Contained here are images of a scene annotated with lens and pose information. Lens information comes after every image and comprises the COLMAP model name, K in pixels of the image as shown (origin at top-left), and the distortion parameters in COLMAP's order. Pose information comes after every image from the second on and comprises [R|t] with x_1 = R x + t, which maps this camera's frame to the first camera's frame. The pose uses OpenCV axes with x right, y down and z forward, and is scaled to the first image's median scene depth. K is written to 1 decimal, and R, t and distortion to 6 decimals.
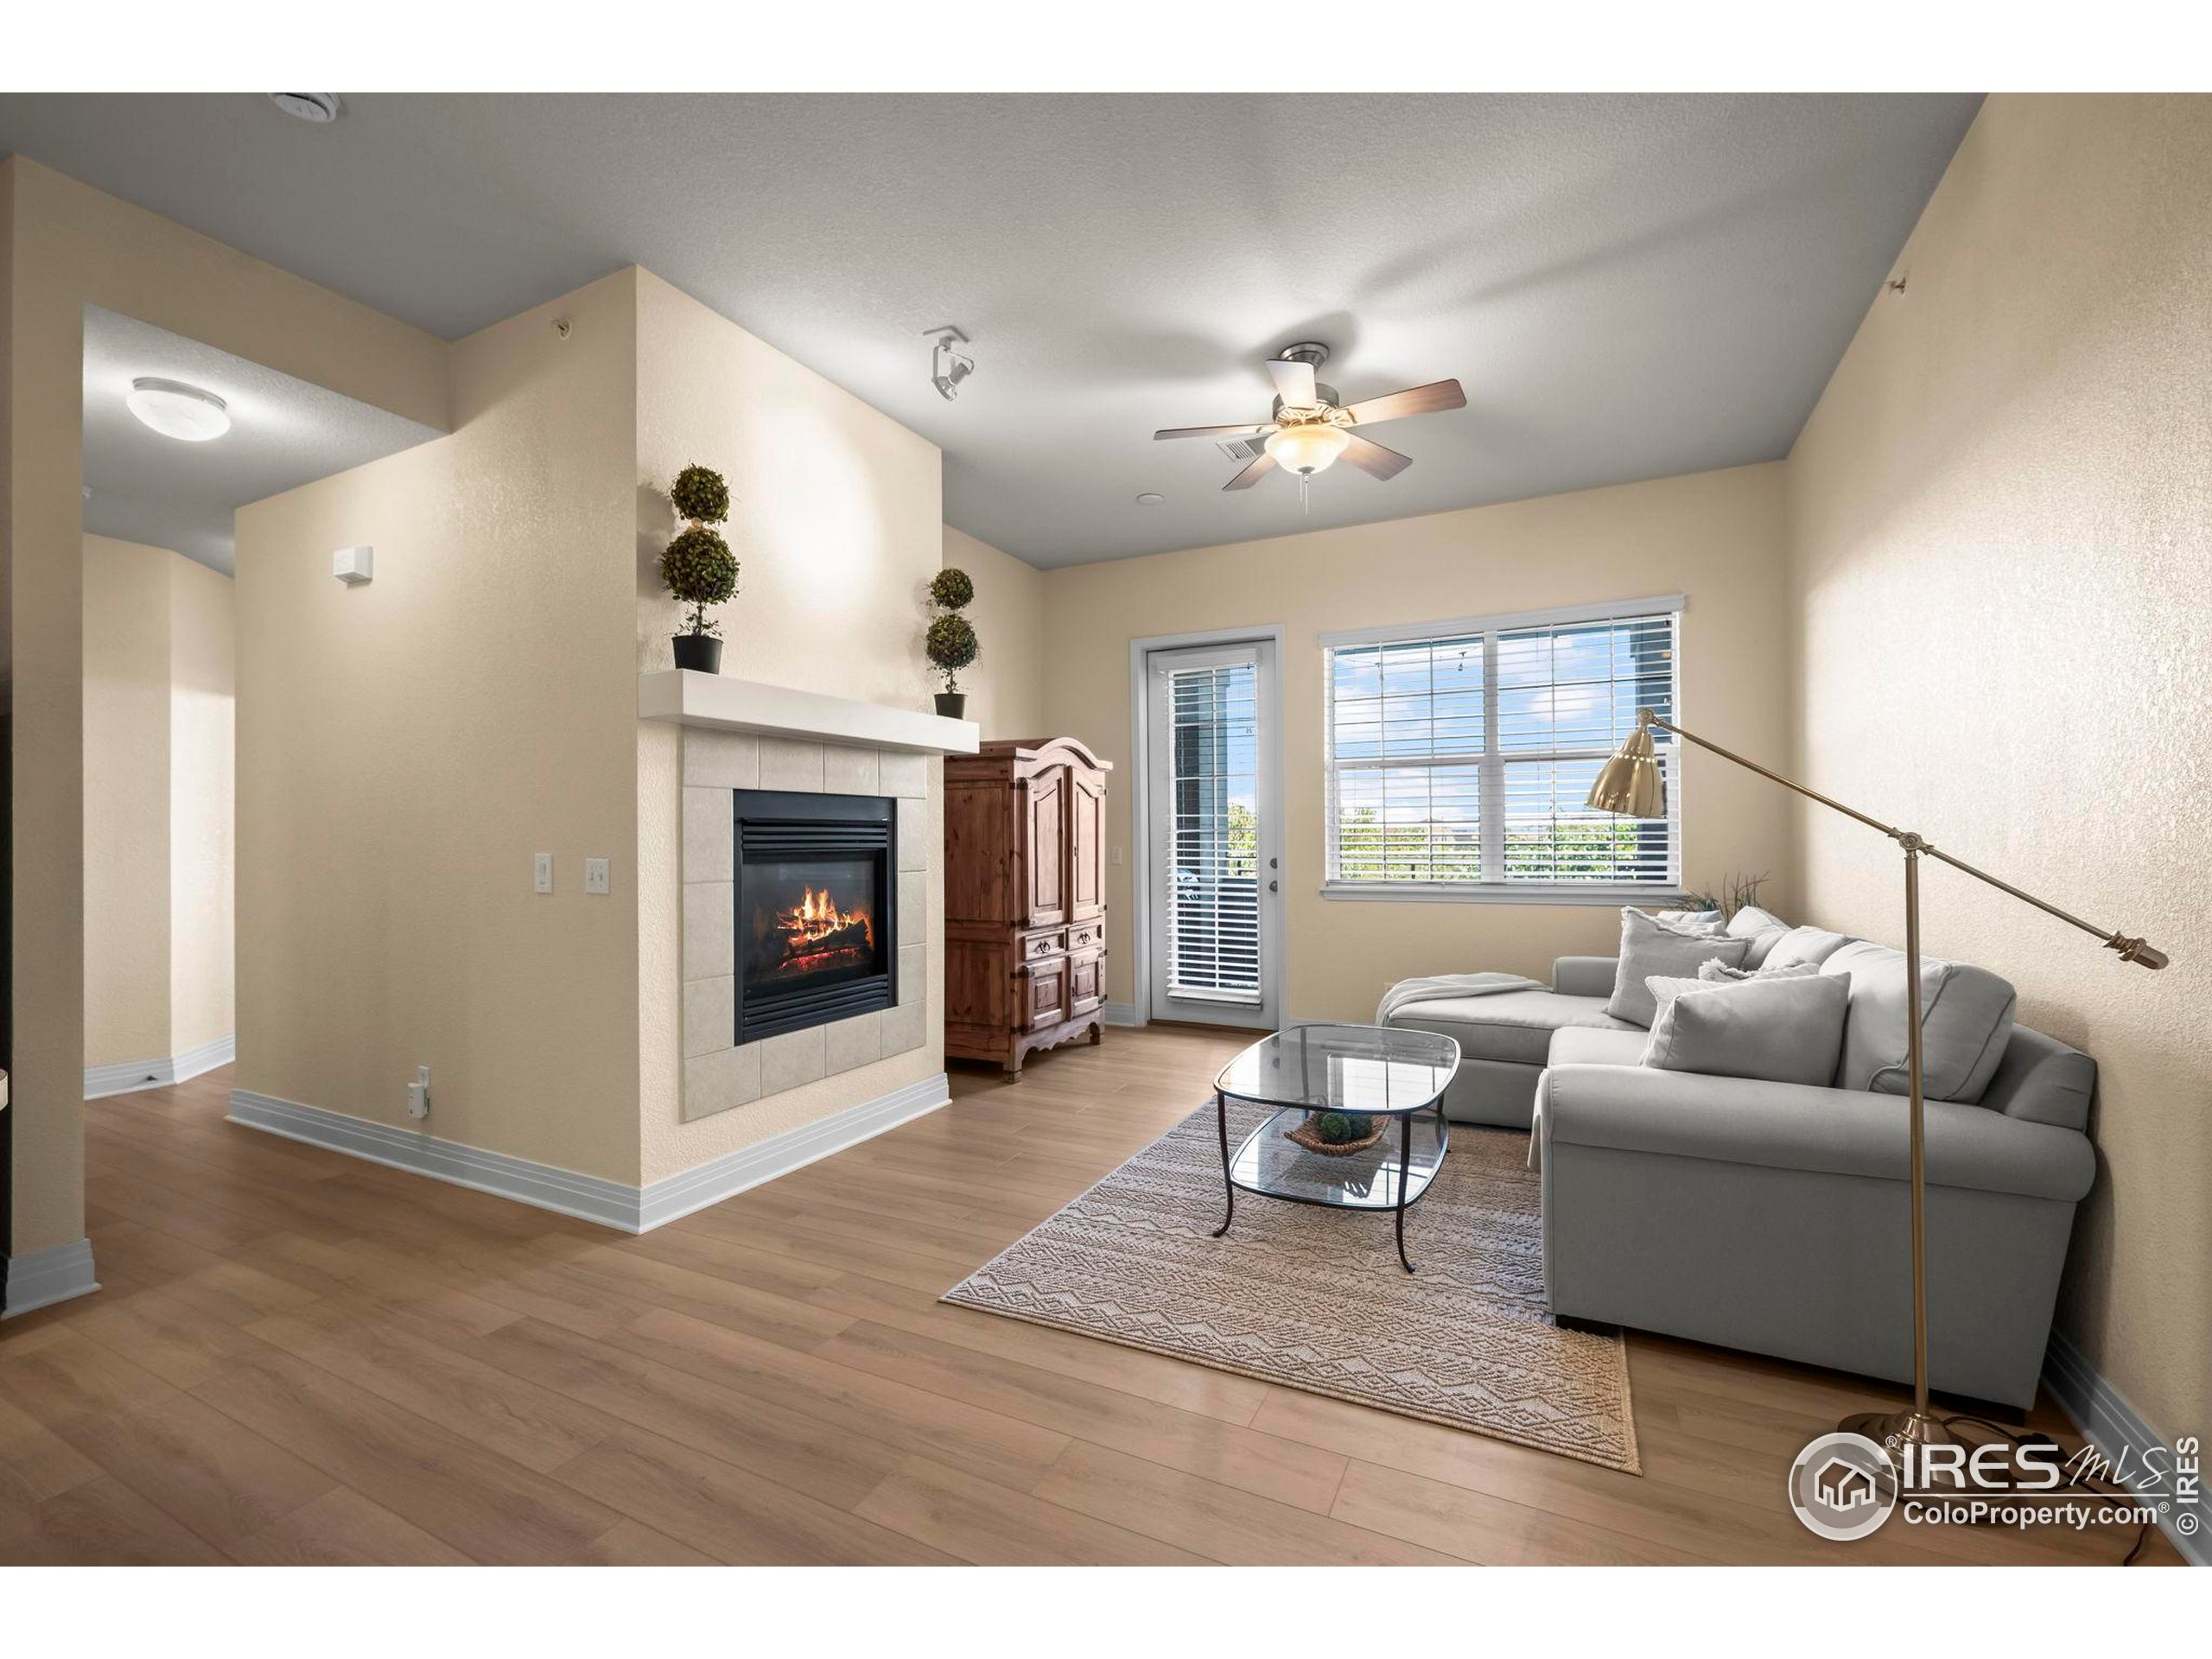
lens RADIAL K [[914.2, 0, 1112.8], [0, 914.2, 836.8], [0, 0, 1]] dist [0.016292, -0.000048]
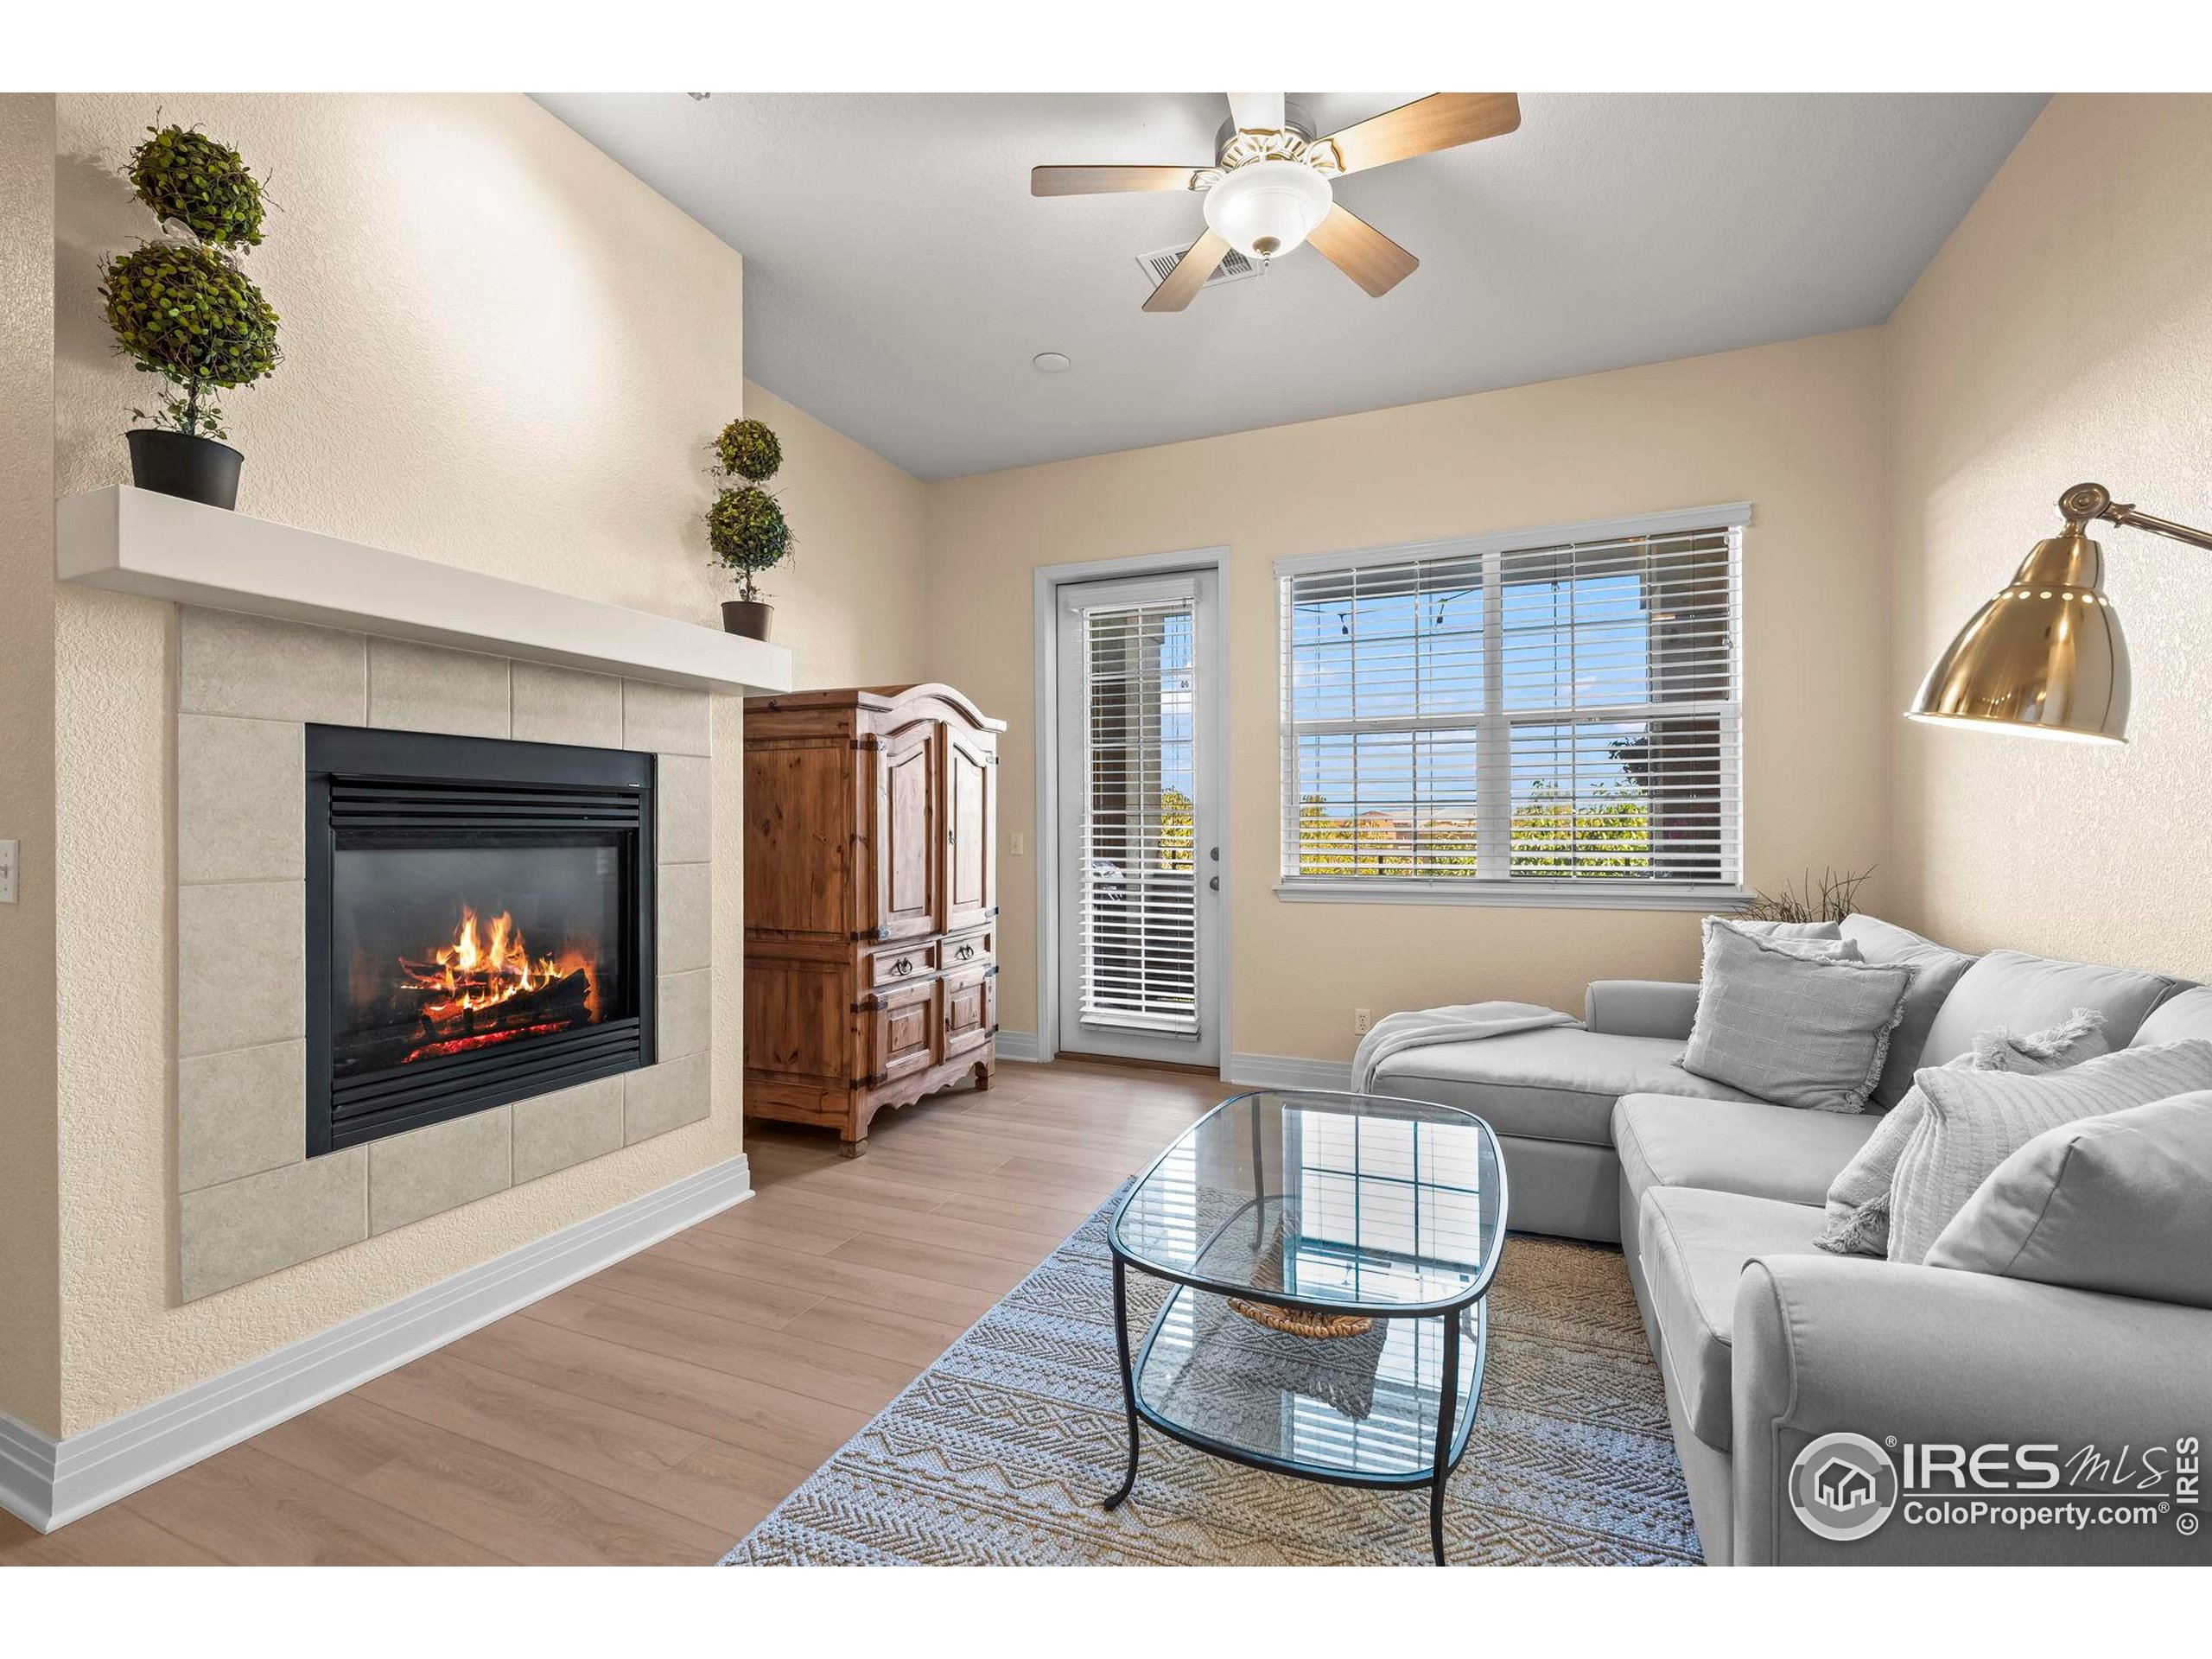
lens RADIAL K [[969.4, 0, 1102.1], [0, 969.4, 831.5], [0, 0, 1]] dist [-0.006410, 0.000288]
pose [[0.998315, 0.004597, 0.057849, 0.047705], [-0.004871, 0.999978, 0.004595, 0.009429], [-0.057827, -0.004870, 0.998315, 0.268777]]
